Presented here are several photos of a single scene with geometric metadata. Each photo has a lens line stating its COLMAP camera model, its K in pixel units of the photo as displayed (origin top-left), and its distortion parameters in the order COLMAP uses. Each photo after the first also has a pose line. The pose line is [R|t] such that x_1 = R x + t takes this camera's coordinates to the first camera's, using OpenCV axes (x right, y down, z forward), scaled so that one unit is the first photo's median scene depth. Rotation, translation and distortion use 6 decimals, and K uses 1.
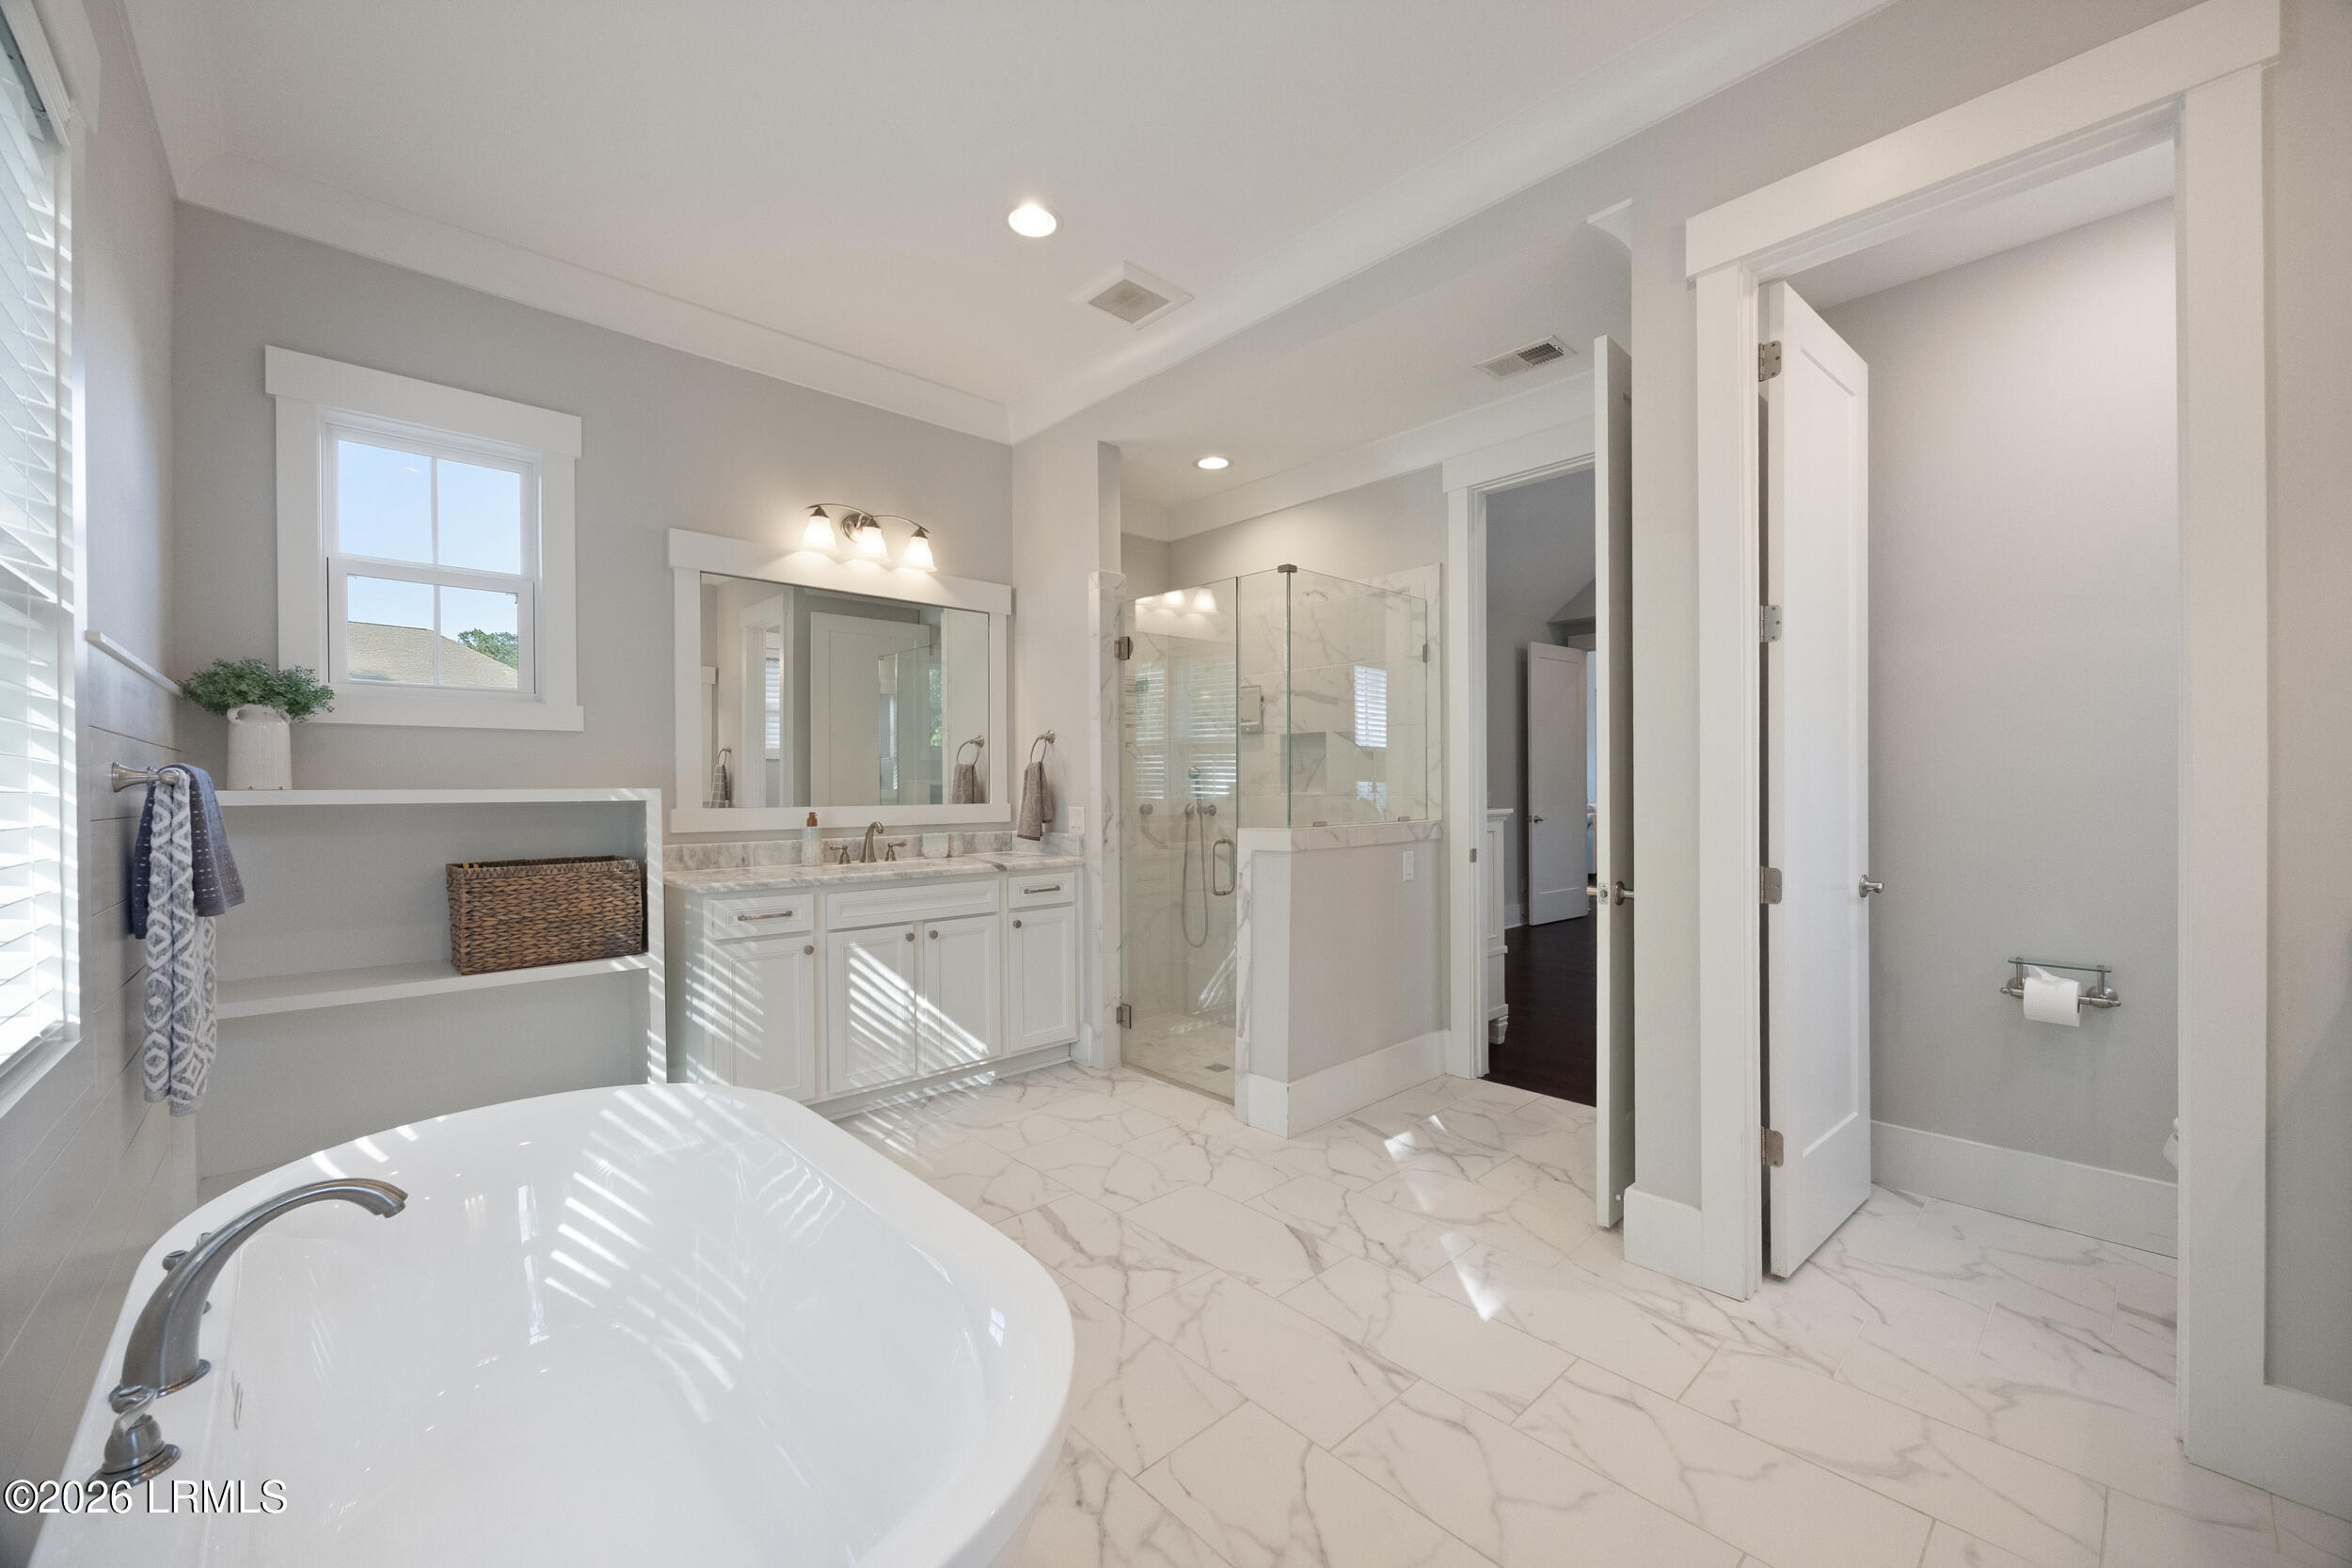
lens RADIAL K [[919.6, 0, 1172.3], [0, 919.6, 787.5], [0, 0, 1]] dist [-0.002715, 0.000072]
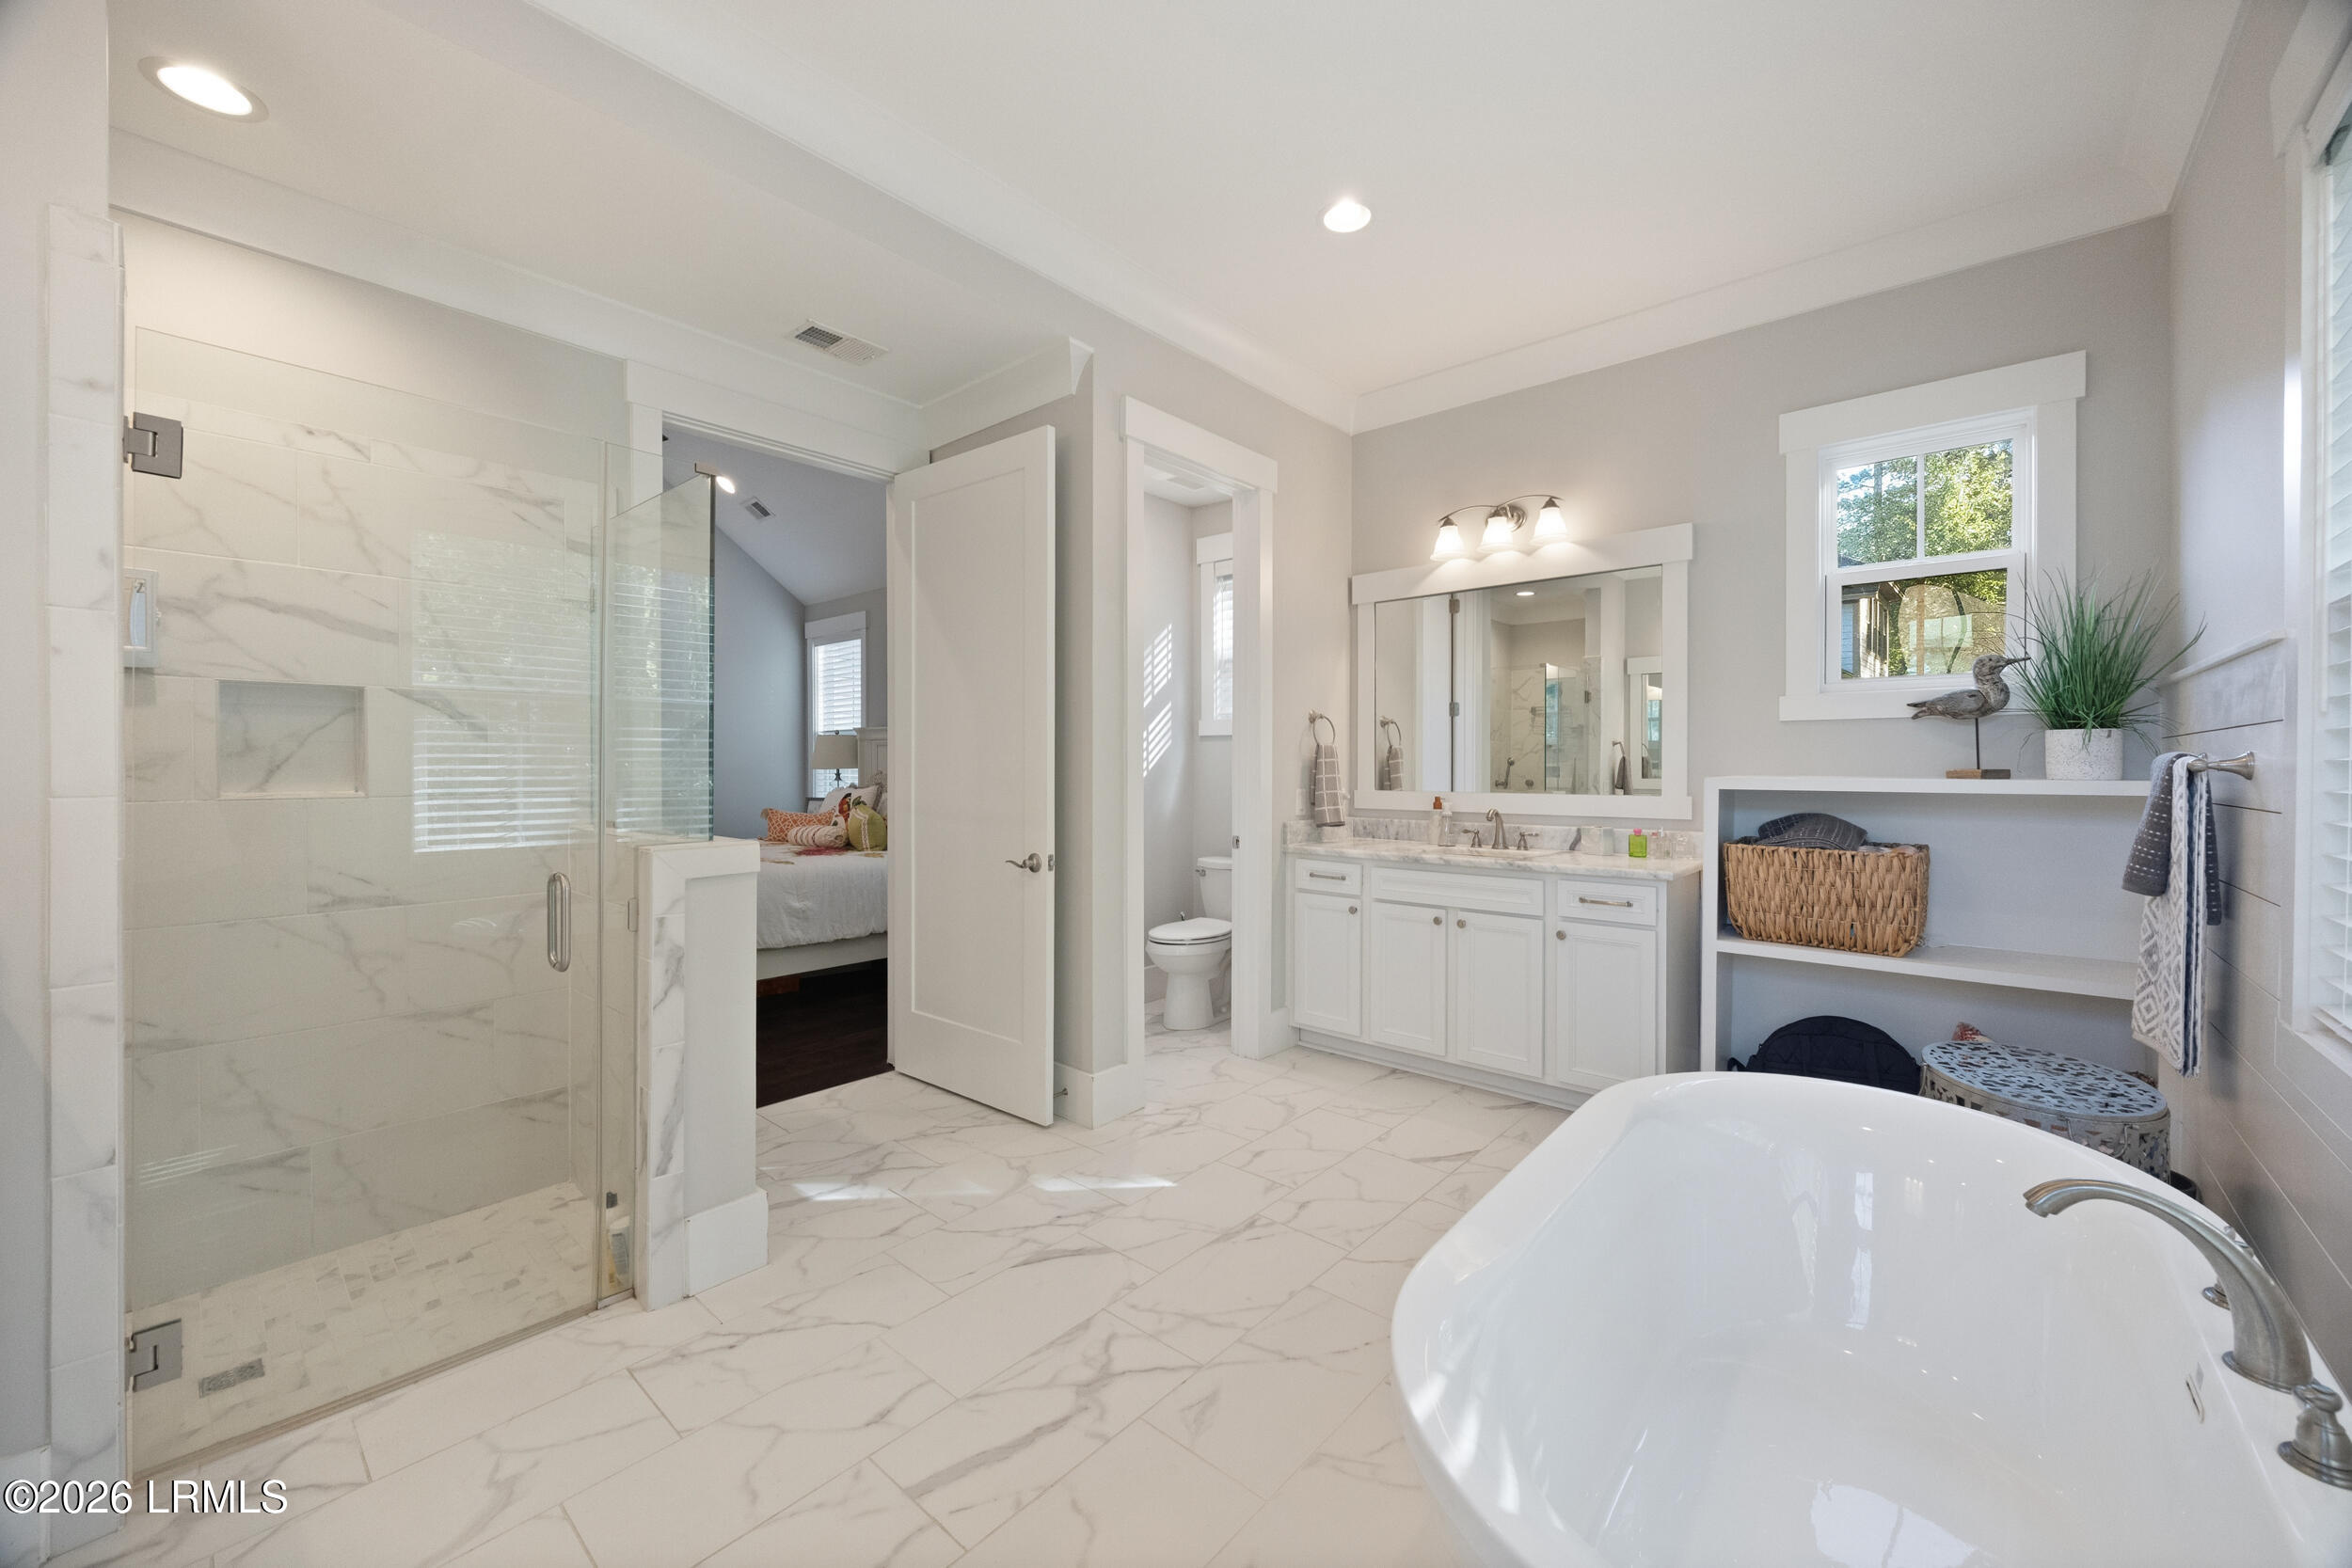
lens RADIAL K [[919.6, 0, 1185.2], [0, 919.6, 775.2], [0, 0, 1]] dist [-0.002715, 0.000072]
pose [[-0.126982, -0.006858, 0.991881, -0.710677], [-0.002116, 0.999976, 0.006644, -0.015391], [-0.991903, -0.001255, -0.126994, 0.845480]]
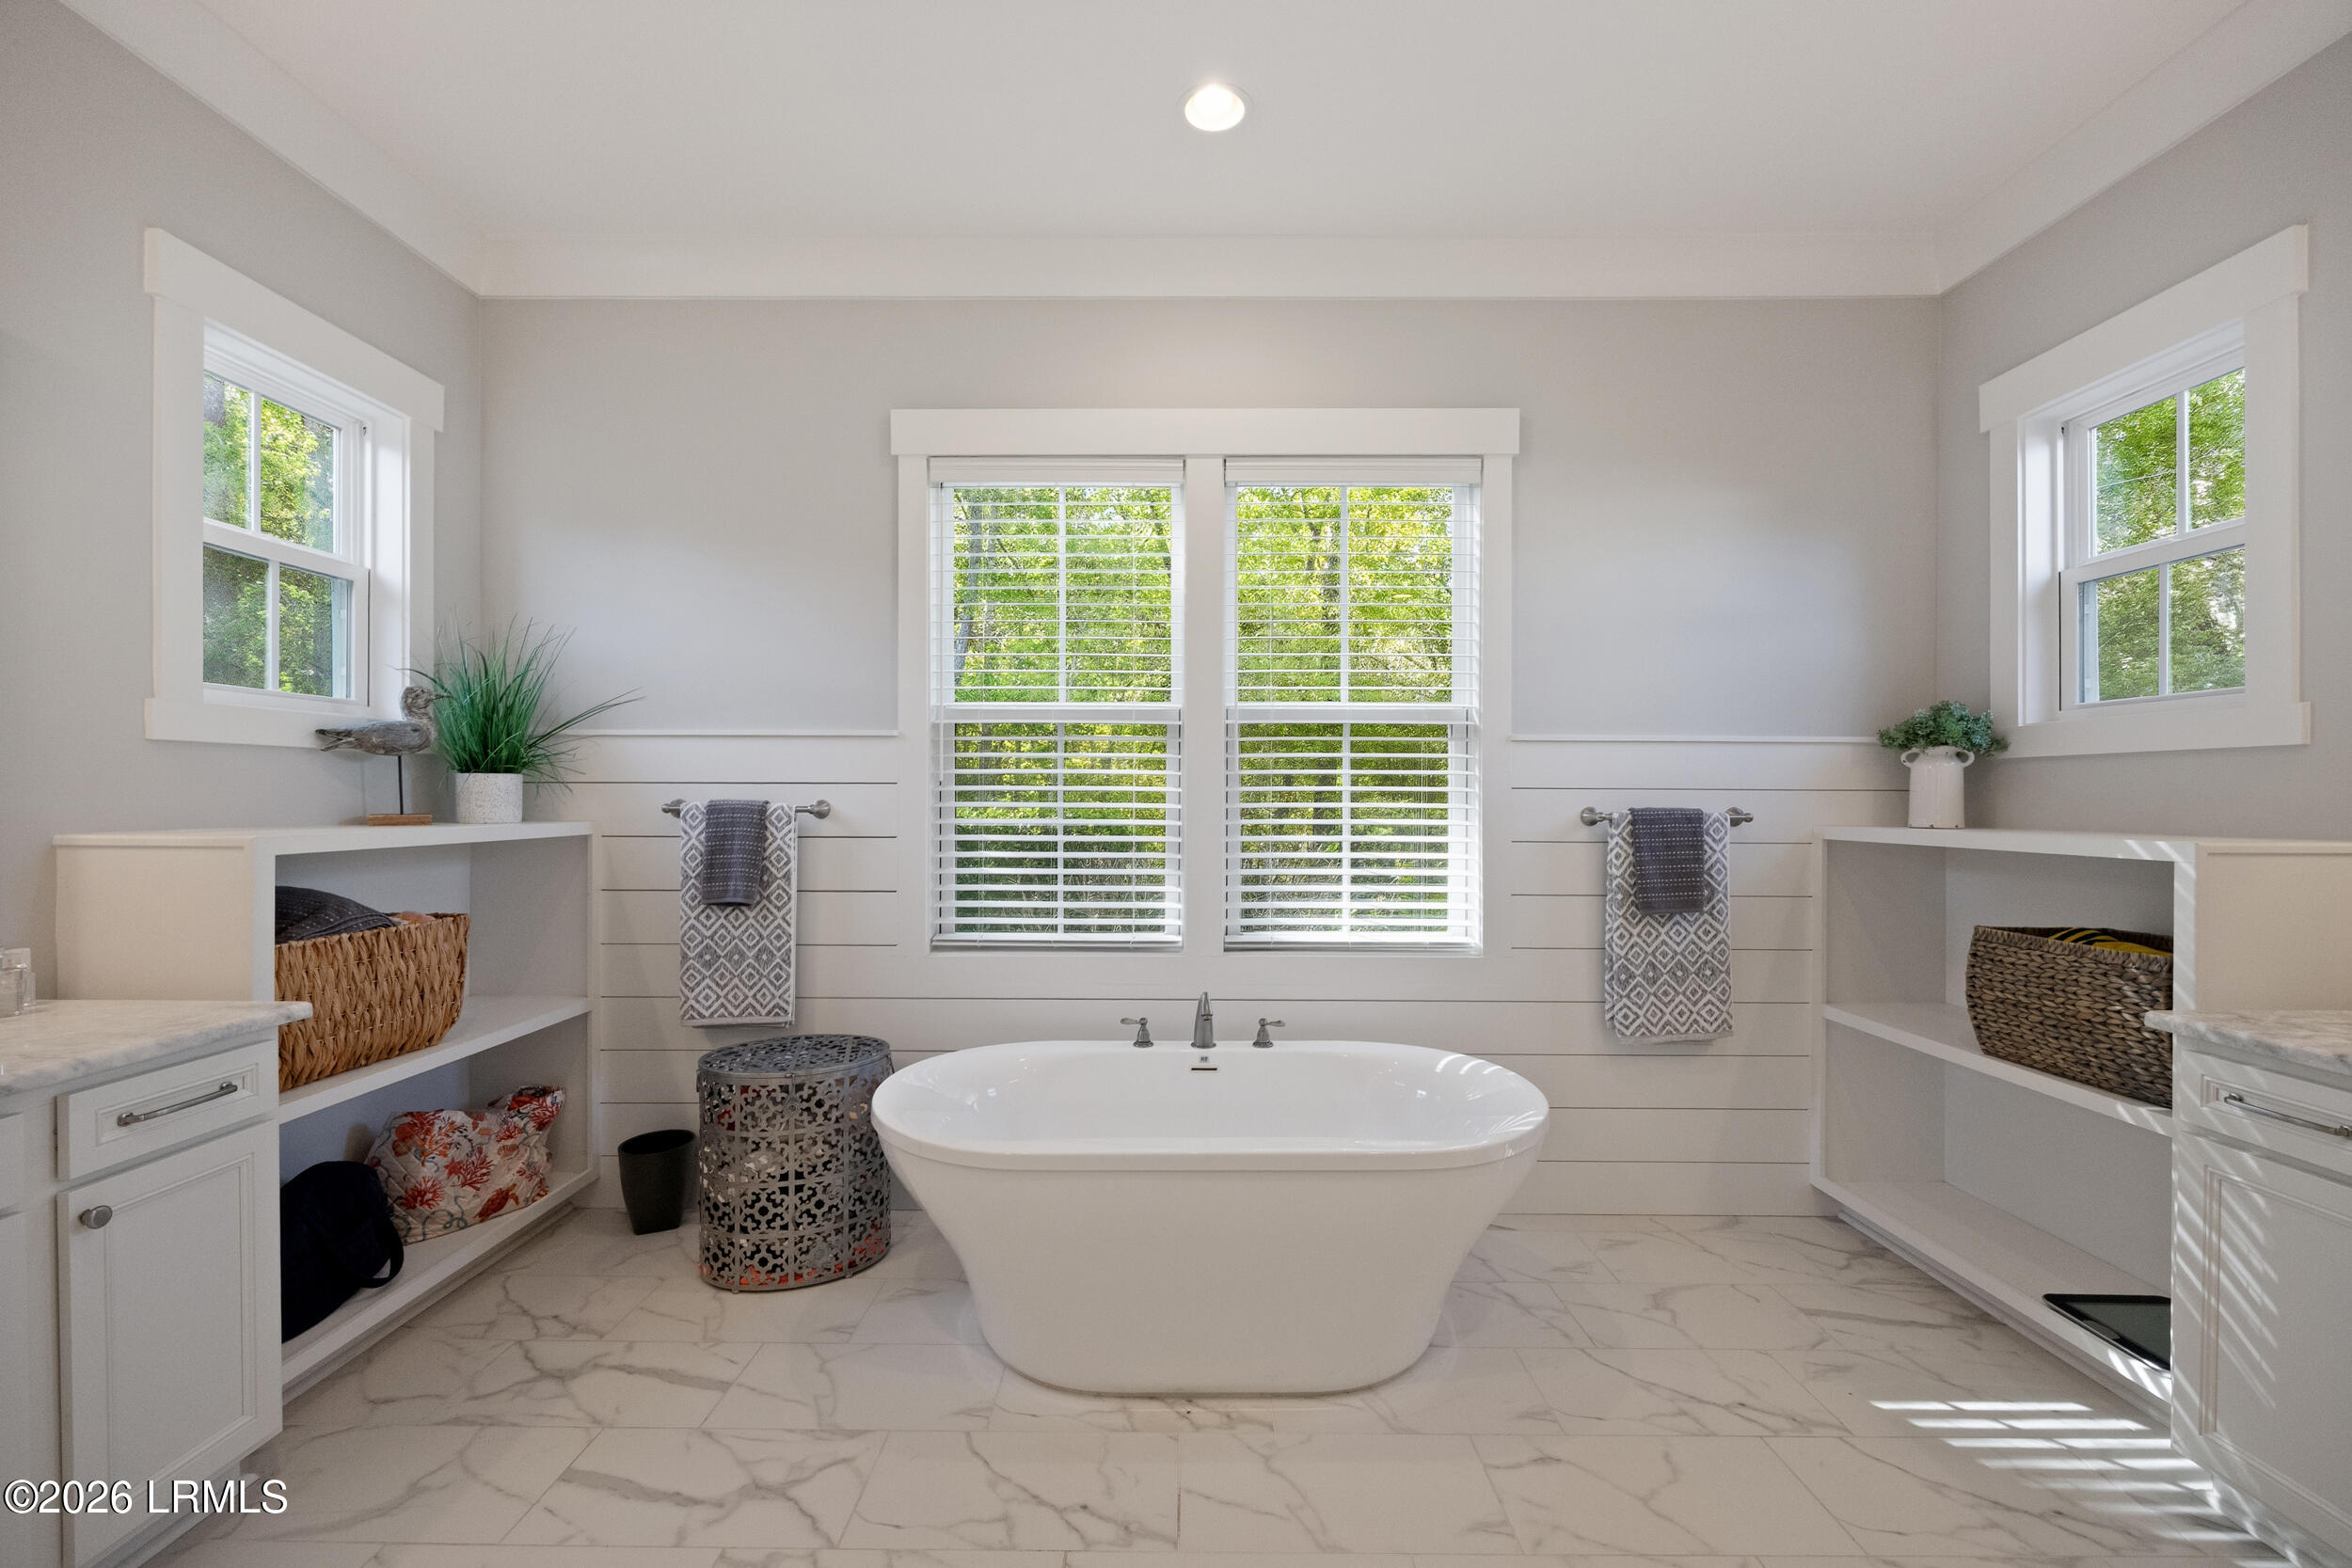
lens RADIAL K [[919.6, 0, 1166.3], [0, 919.6, 798.3], [0, 0, 1]] dist [-0.002715, 0.000072]
pose [[-0.676295, 0.005539, -0.736610, 0.343720], [0.003331, 0.999985, 0.004461, -0.034257], [0.736624, 0.000563, -0.676303, 0.988690]]
